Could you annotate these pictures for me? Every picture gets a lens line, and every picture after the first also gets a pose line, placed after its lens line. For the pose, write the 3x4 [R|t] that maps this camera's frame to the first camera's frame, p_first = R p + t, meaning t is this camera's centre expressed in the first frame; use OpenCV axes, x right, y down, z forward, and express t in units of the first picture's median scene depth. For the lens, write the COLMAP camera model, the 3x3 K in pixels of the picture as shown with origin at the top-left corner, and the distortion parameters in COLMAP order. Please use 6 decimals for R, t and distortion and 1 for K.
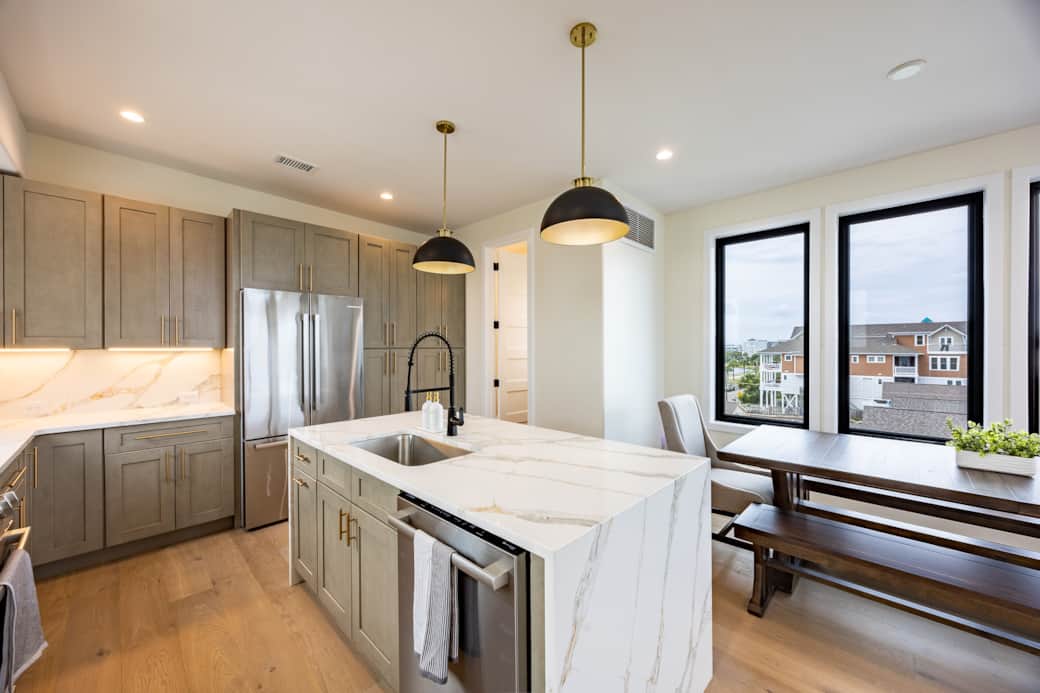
lens RADIAL K [[391.3, 0, 520.4], [0, 391.3, 349.7], [0, 0, 1]] dist [-0.000034, 0.000043]
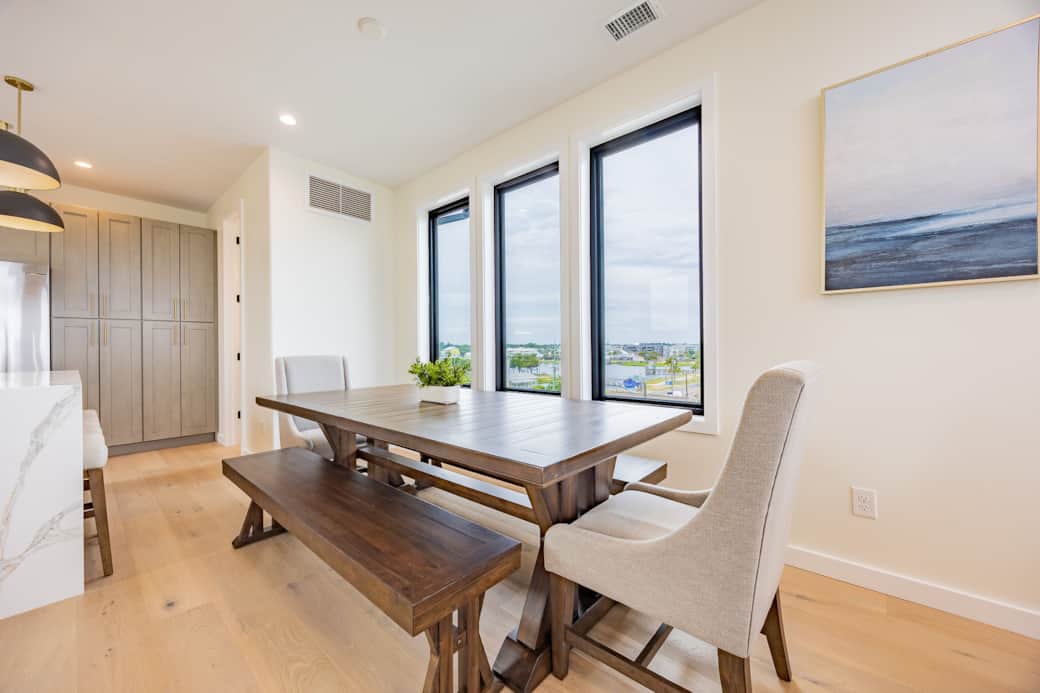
lens RADIAL K [[395.4, 0, 517.5], [0, 395.4, 347.2], [0, 0, 1]] dist [-0.000160, 0.000044]
pose [[0.998997, -0.006334, 0.044335, 0.997660], [0.006594, 0.999962, -0.005722, 0.118906], [-0.044297, 0.006008, 0.999000, -0.070012]]
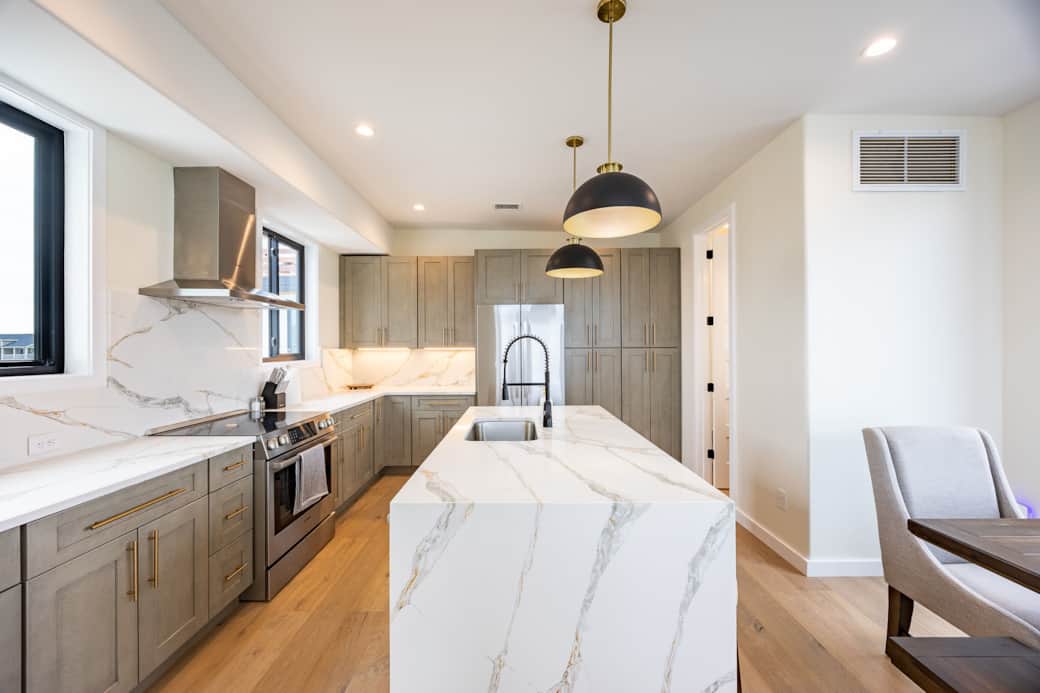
lens RADIAL K [[395.4, 0, 517.5], [0, 395.4, 347.2], [0, 0, 1]] dist [-0.000160, 0.000044]
pose [[0.695161, -0.002038, -0.718851, 0.452260], [-0.000979, 0.999992, -0.003782, -0.001105], [0.718853, 0.003333, 0.695154, 0.129051]]
